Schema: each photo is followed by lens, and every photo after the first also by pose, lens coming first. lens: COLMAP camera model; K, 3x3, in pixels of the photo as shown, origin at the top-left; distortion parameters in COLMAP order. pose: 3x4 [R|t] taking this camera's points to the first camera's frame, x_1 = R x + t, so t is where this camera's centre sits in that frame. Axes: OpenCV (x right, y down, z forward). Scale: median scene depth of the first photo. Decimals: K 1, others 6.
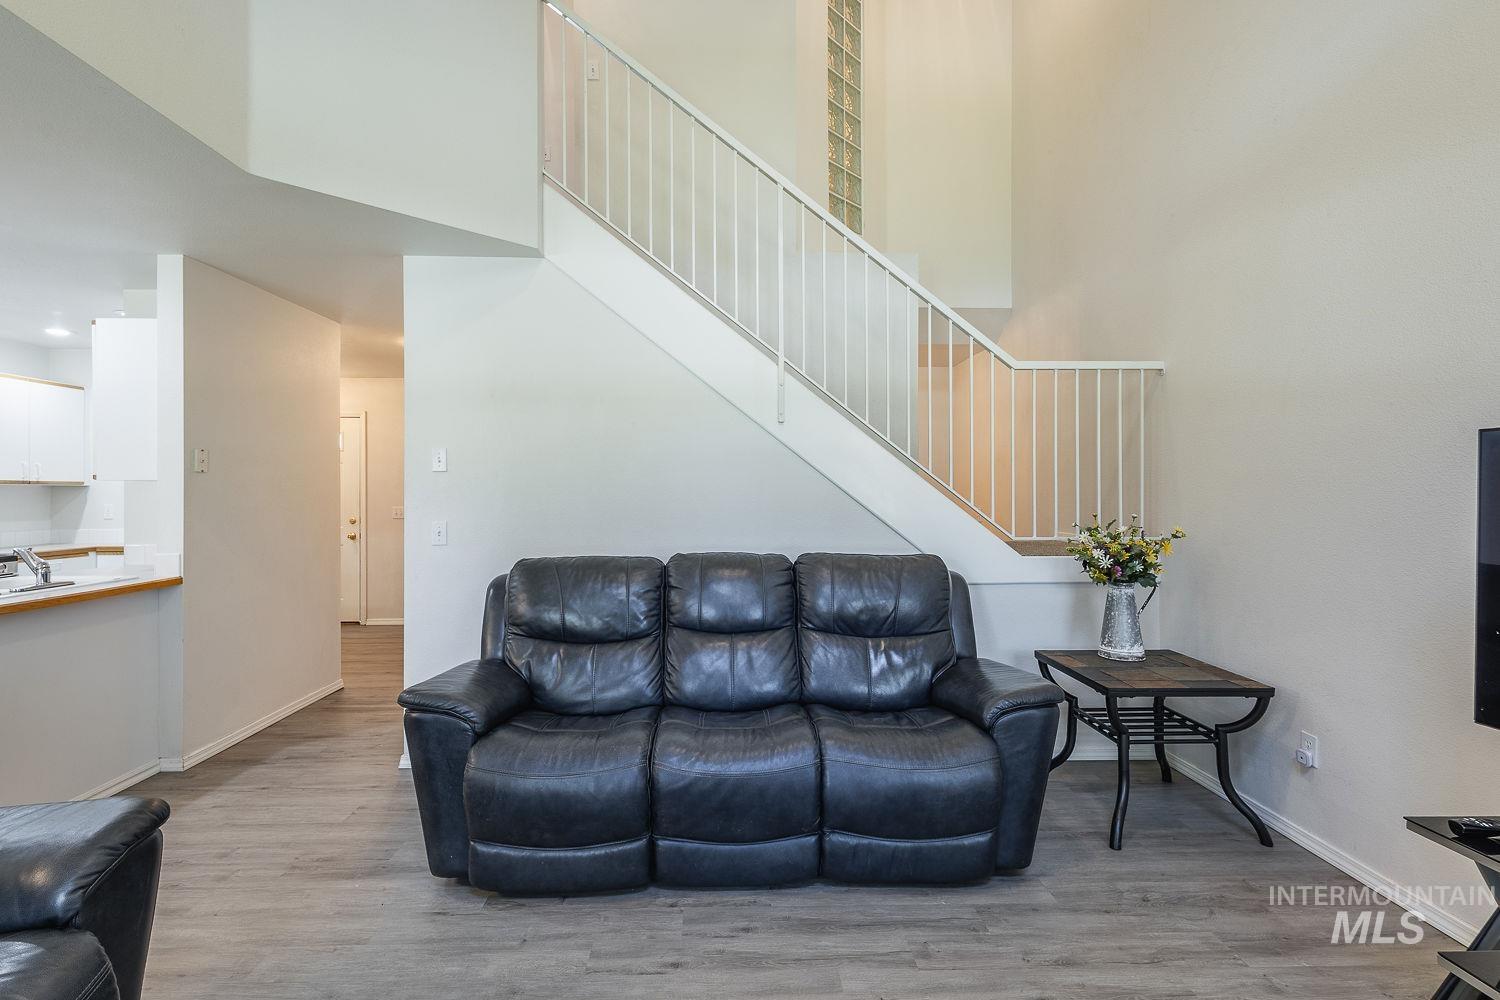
lens RADIAL K [[699.8, 0, 732.3], [0, 699.8, 489.2], [0, 0, 1]] dist [0.007062, 0.000005]
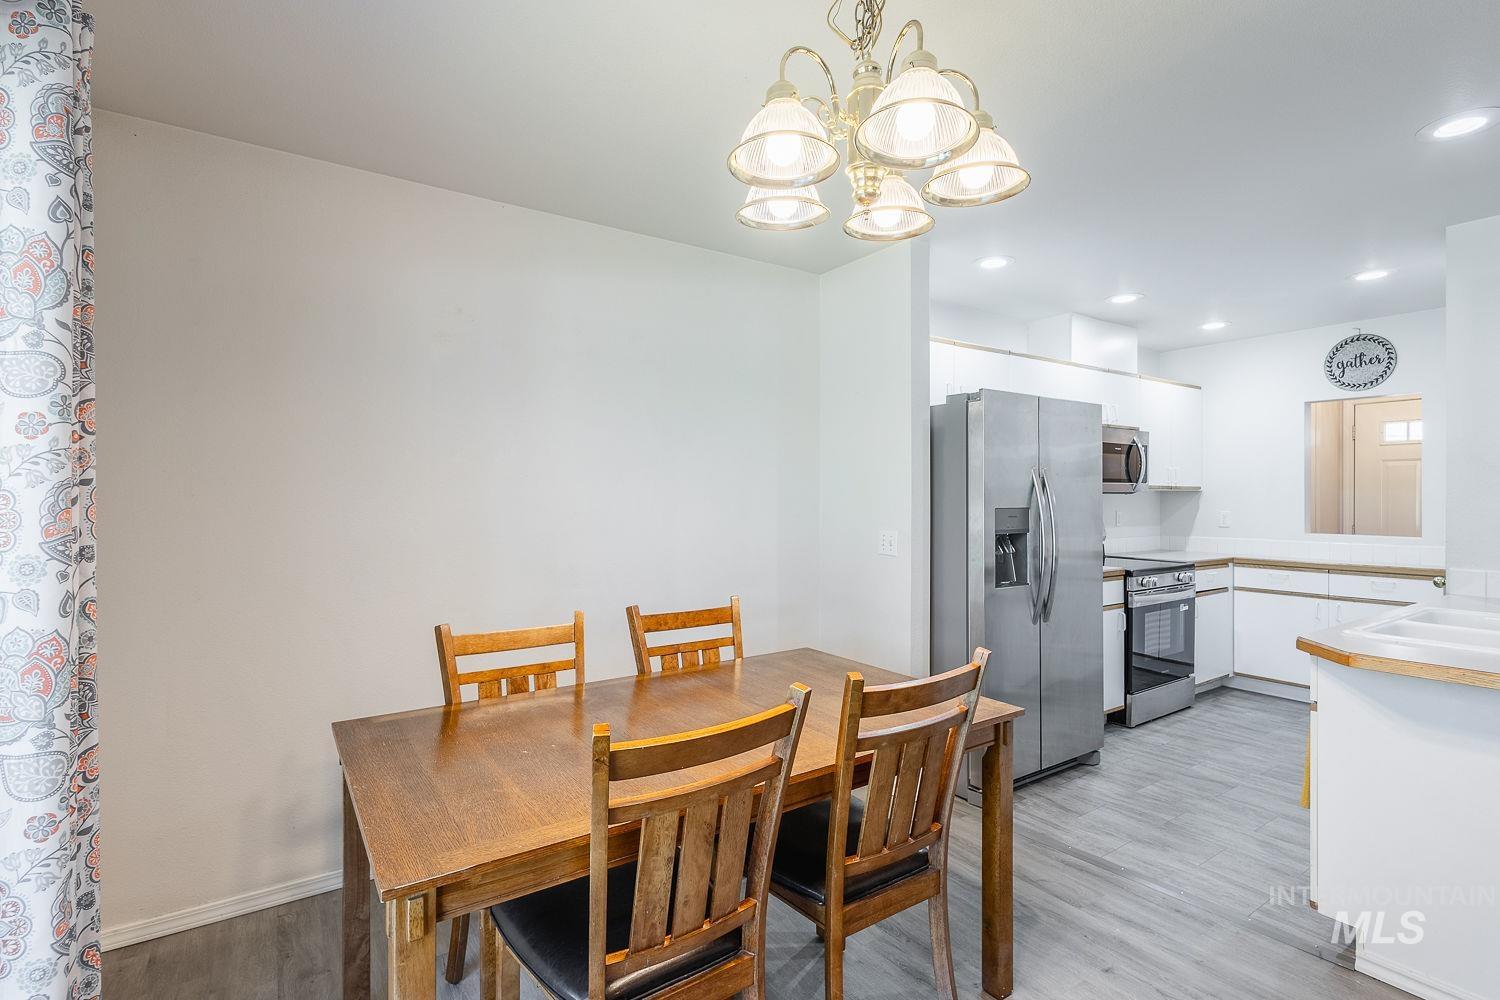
lens RADIAL K [[705.5, 0, 748.1], [0, 705.5, 500.1], [0, 0, 1]] dist [0.007262, 0.000321]
pose [[0.541733, 0.004875, -0.840536, -0.848415], [0.001823, 0.999974, 0.006975, -0.000385], [0.840549, -0.005310, 0.541710, -0.046712]]
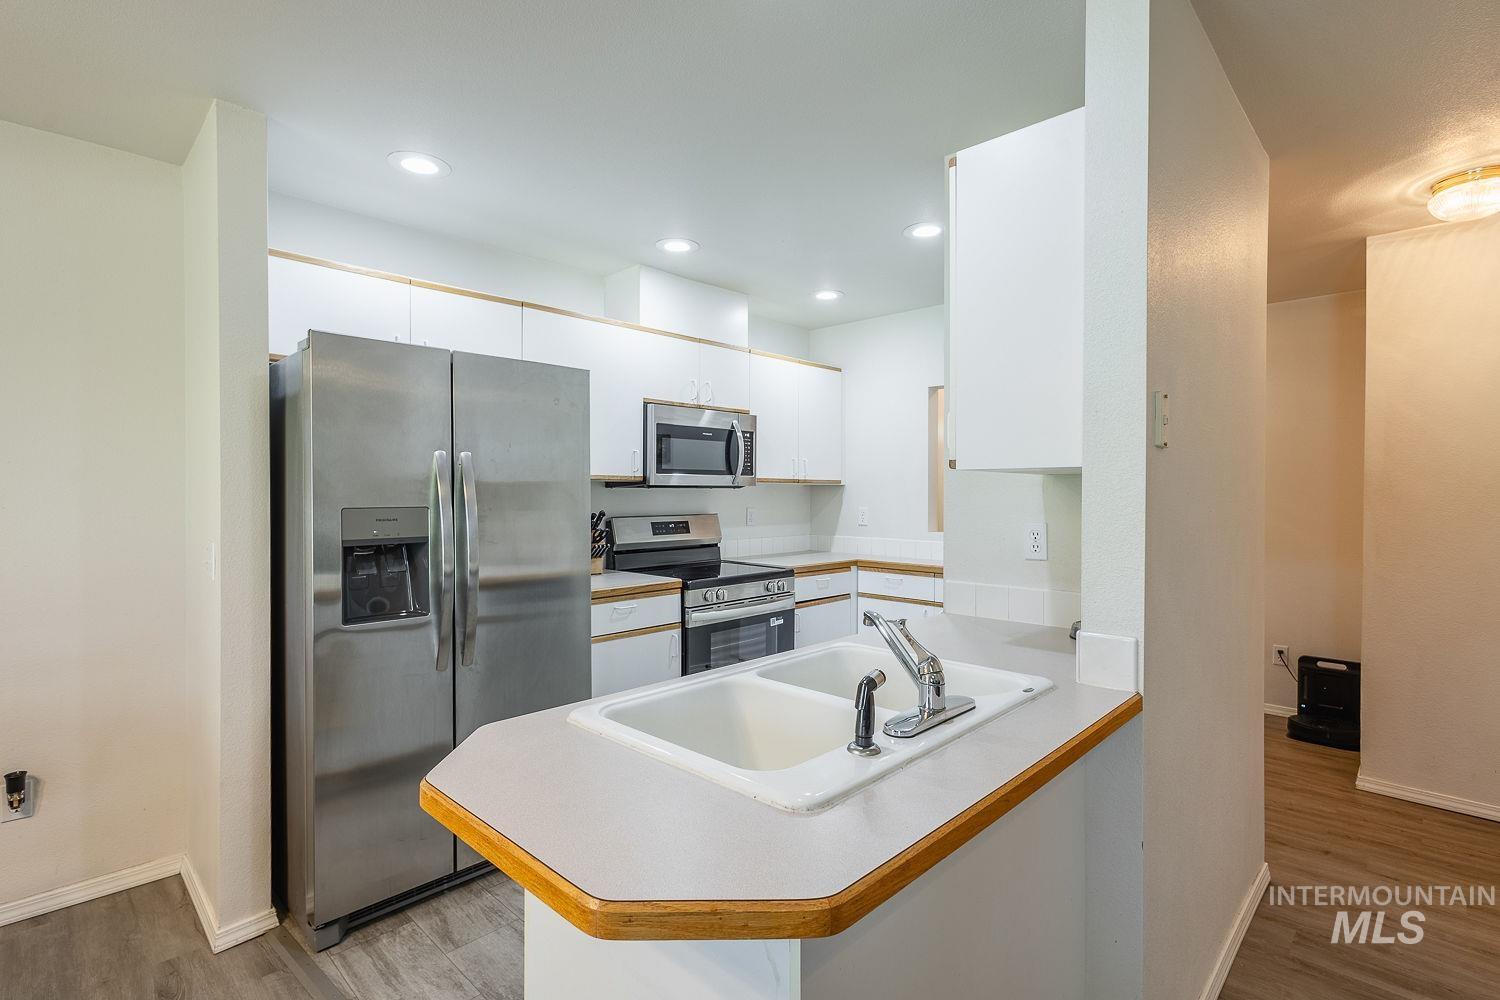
lens RADIAL K [[705.5, 0, 748.1], [0, 705.5, 500.1], [0, 0, 1]] dist [0.007262, 0.000321]
pose [[0.700666, 0.010460, -0.713413, -0.737672], [0.000065, 0.999892, 0.014724, 0.001297], [0.713489, -0.010364, 0.700590, 0.609949]]
